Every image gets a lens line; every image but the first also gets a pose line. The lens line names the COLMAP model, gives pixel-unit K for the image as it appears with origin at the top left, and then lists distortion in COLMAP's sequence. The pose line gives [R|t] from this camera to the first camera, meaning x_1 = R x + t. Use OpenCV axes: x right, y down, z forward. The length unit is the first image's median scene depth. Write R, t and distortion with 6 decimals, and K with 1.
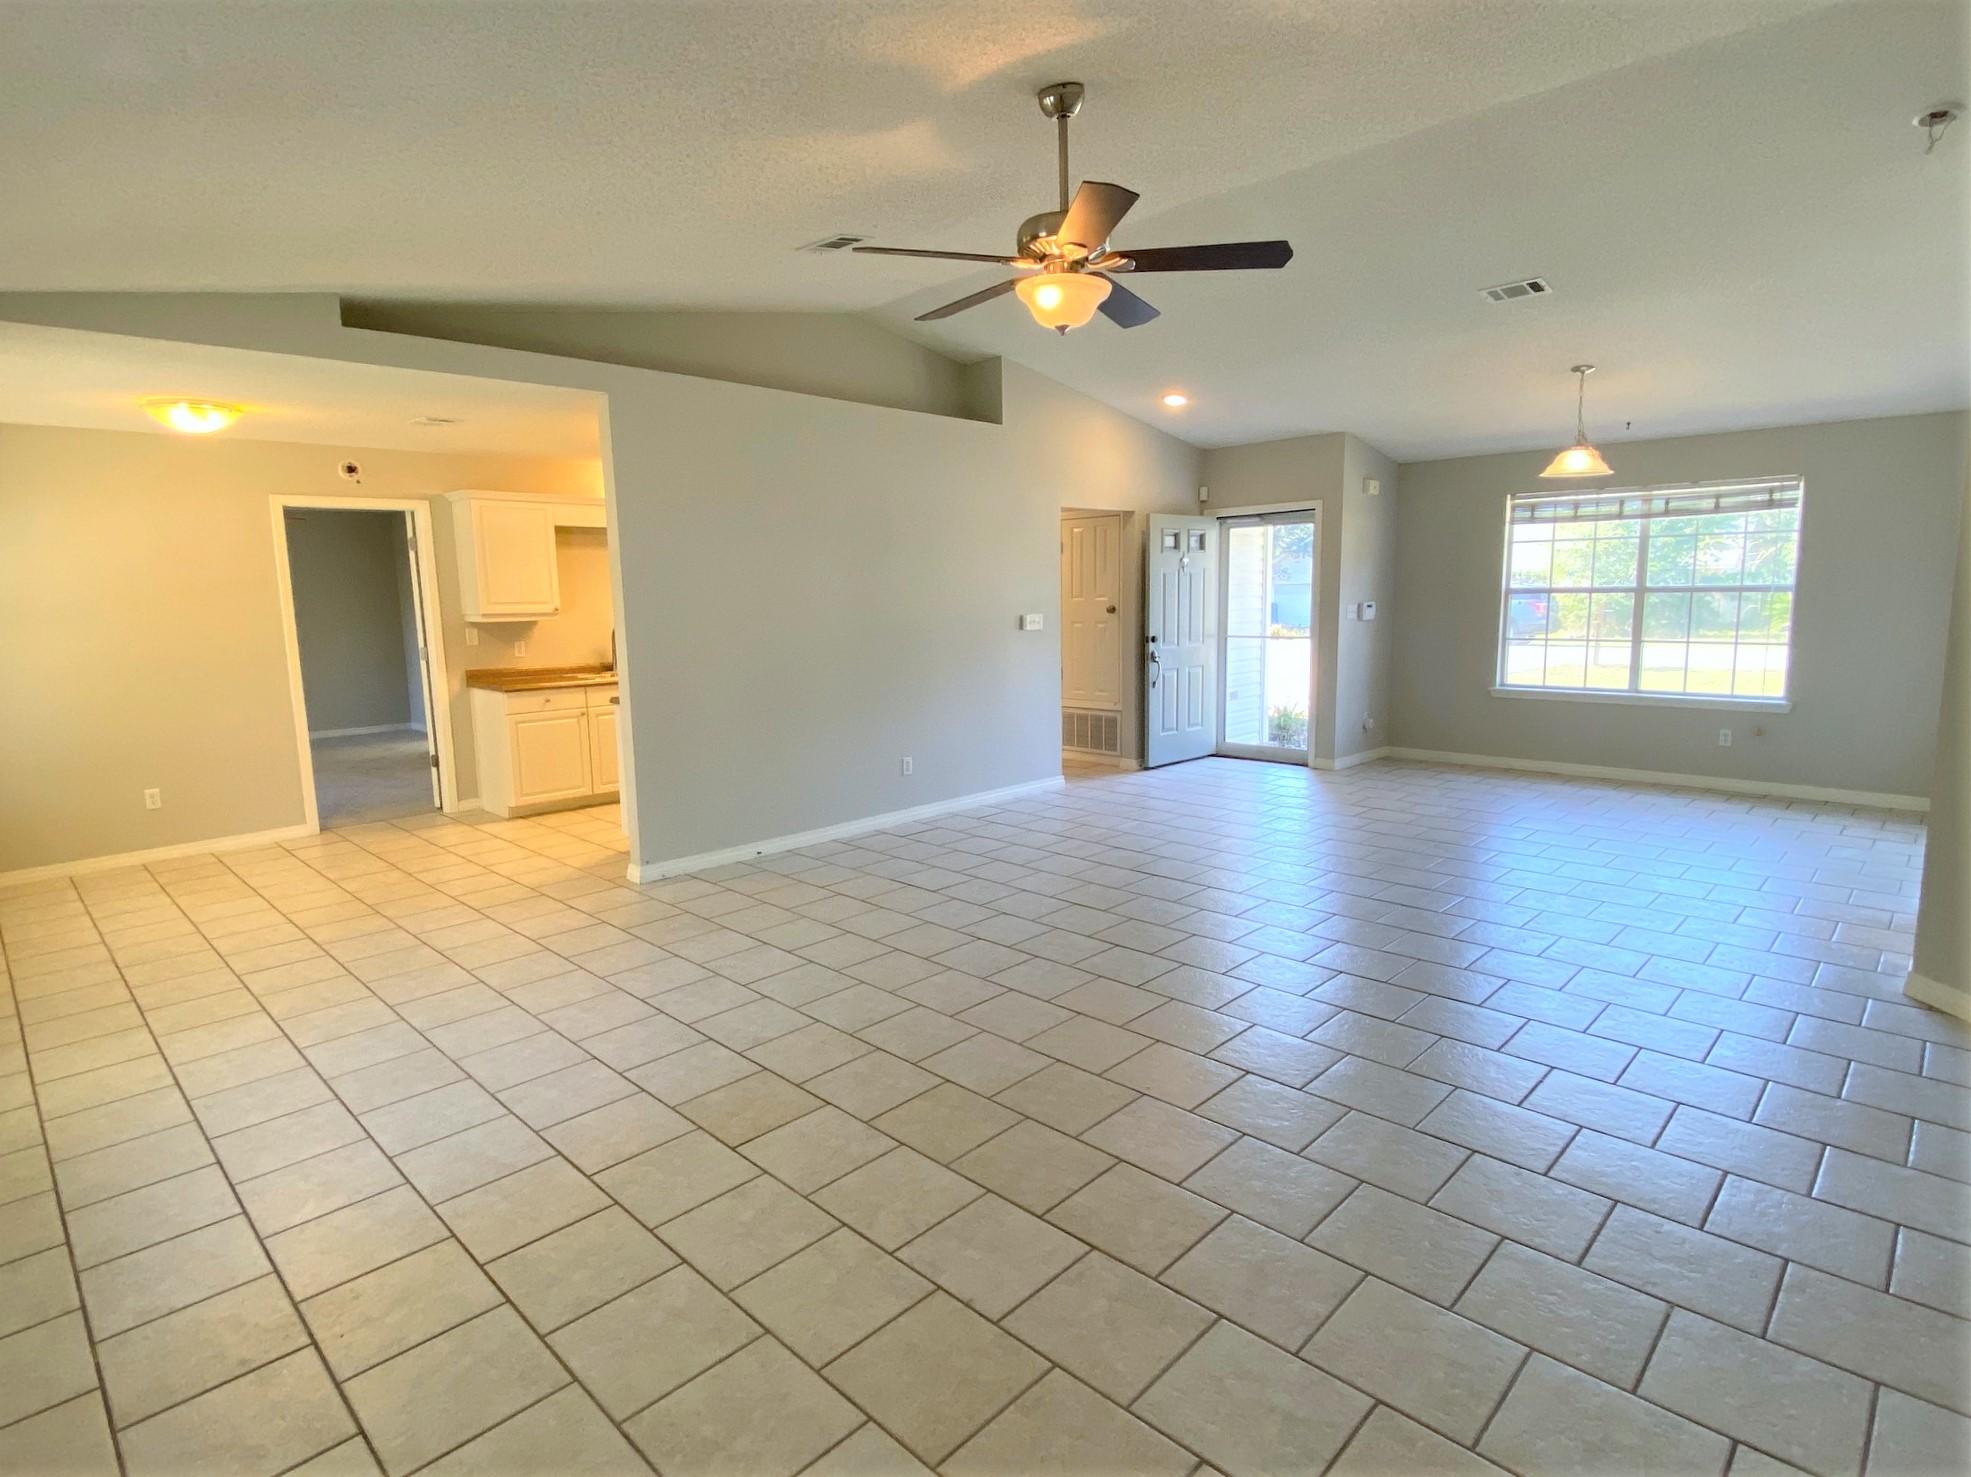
lens RADIAL K [[1009.7, 0, 958.2], [0, 1009.7, 738.3], [0, 0, 1]] dist [0.001679, 0.000022]
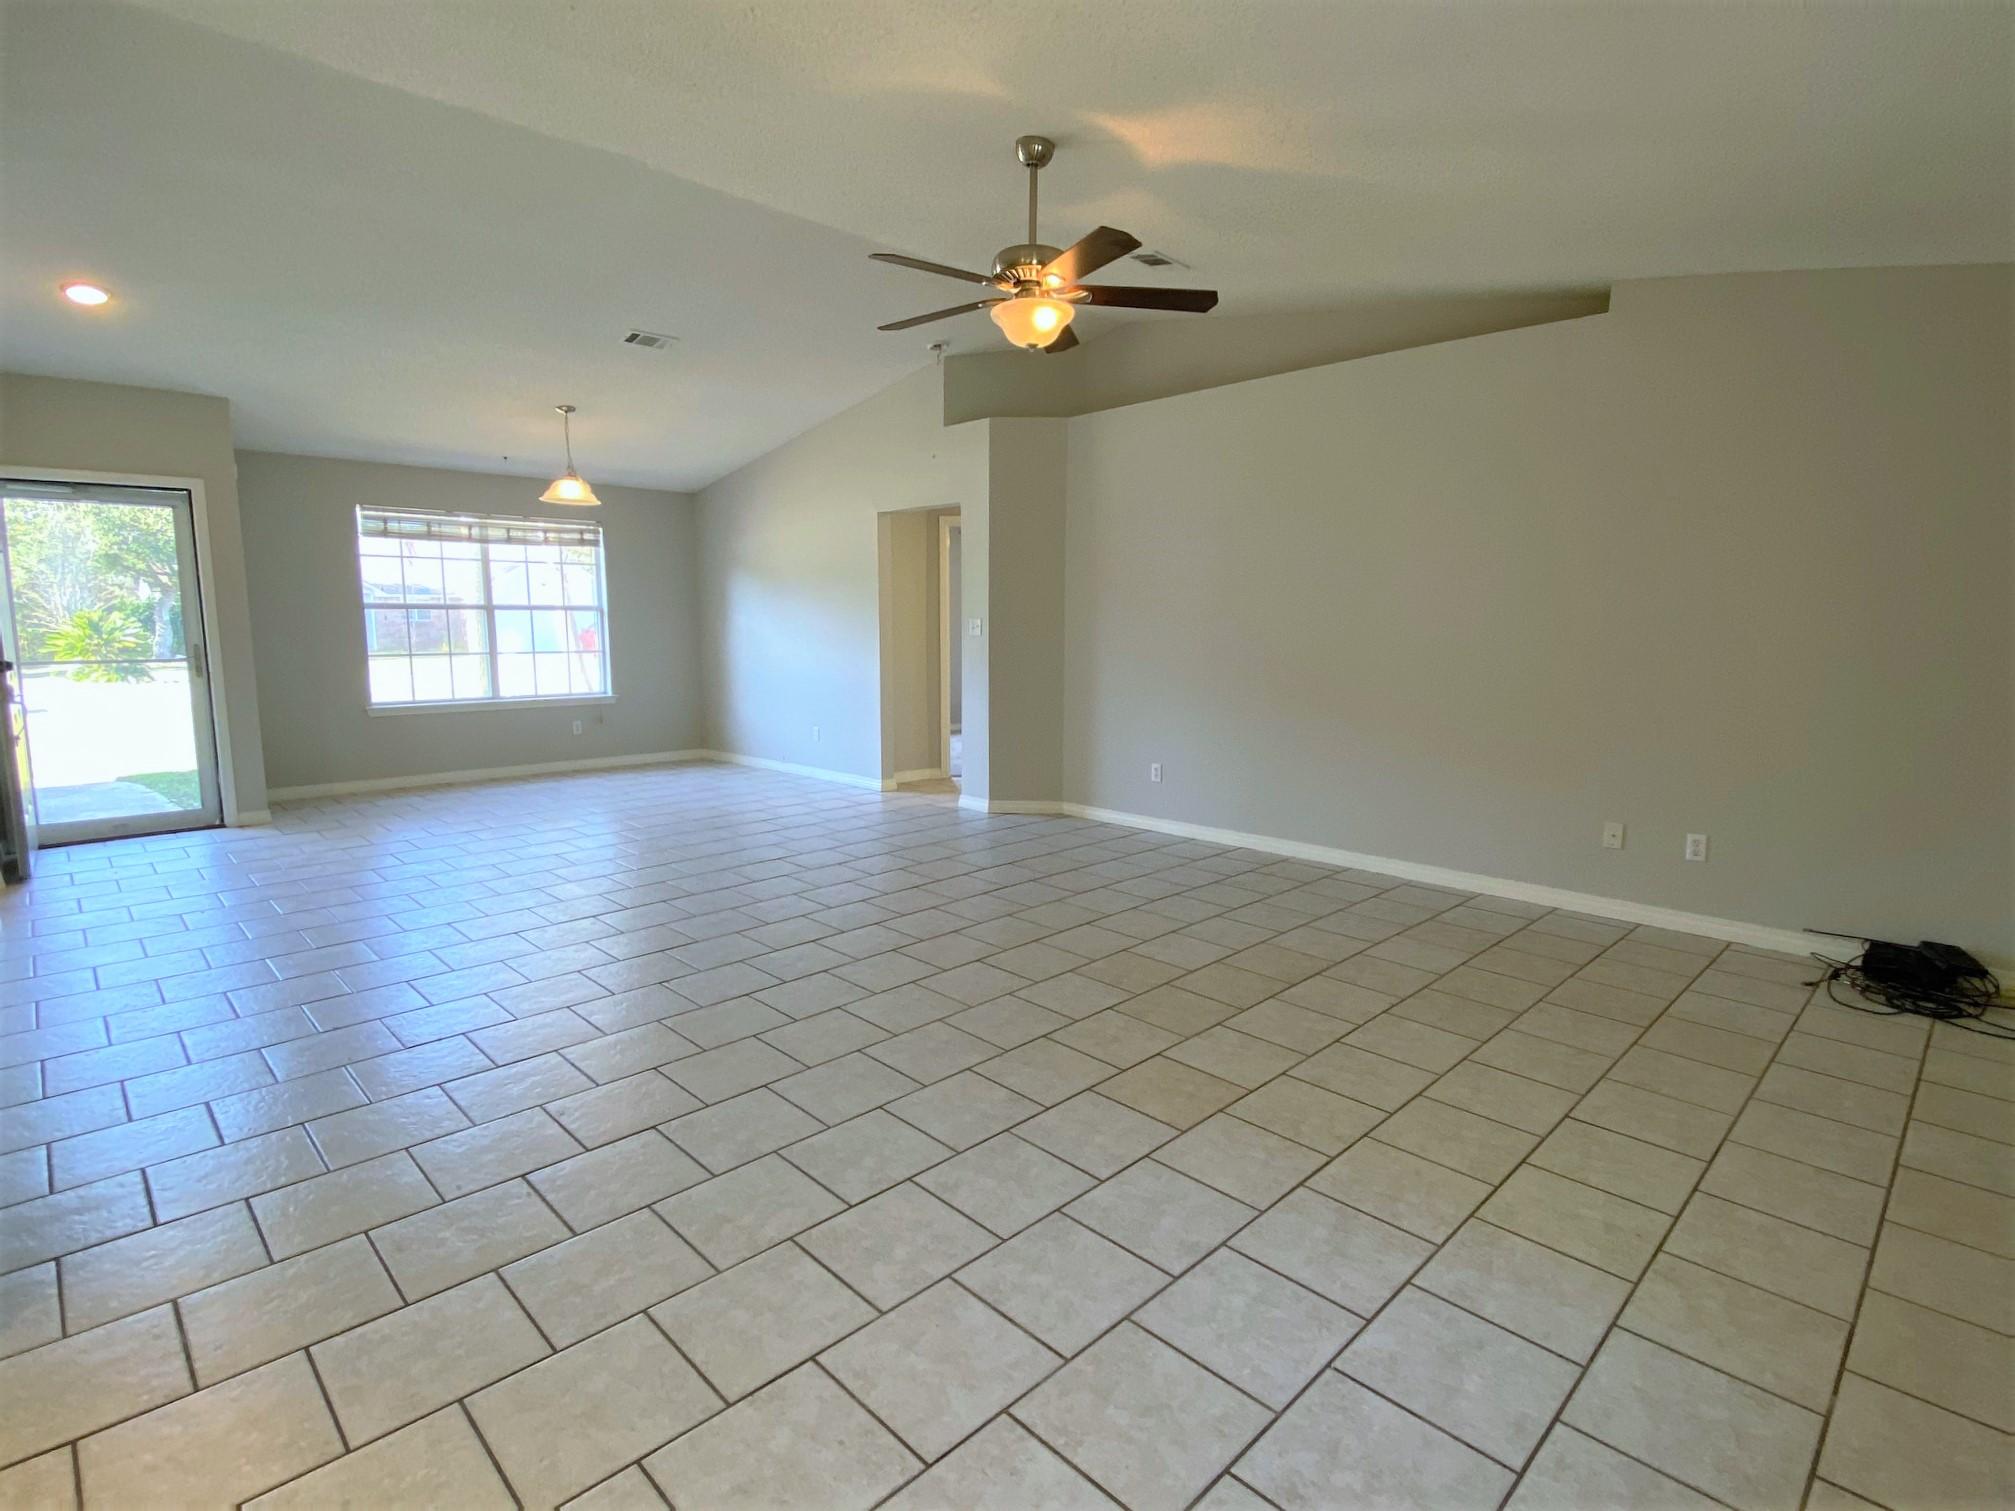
lens RADIAL K [[1032.2, 0, 979.6], [0, 1032.2, 755.3], [0, 0, 1]] dist [0.001679, 0.000022]
pose [[0.008049, -0.113262, 0.993533, -0.479839], [0.140197, 0.983879, 0.111025, -0.036443], [-0.990091, 0.138397, 0.023798, 0.460905]]
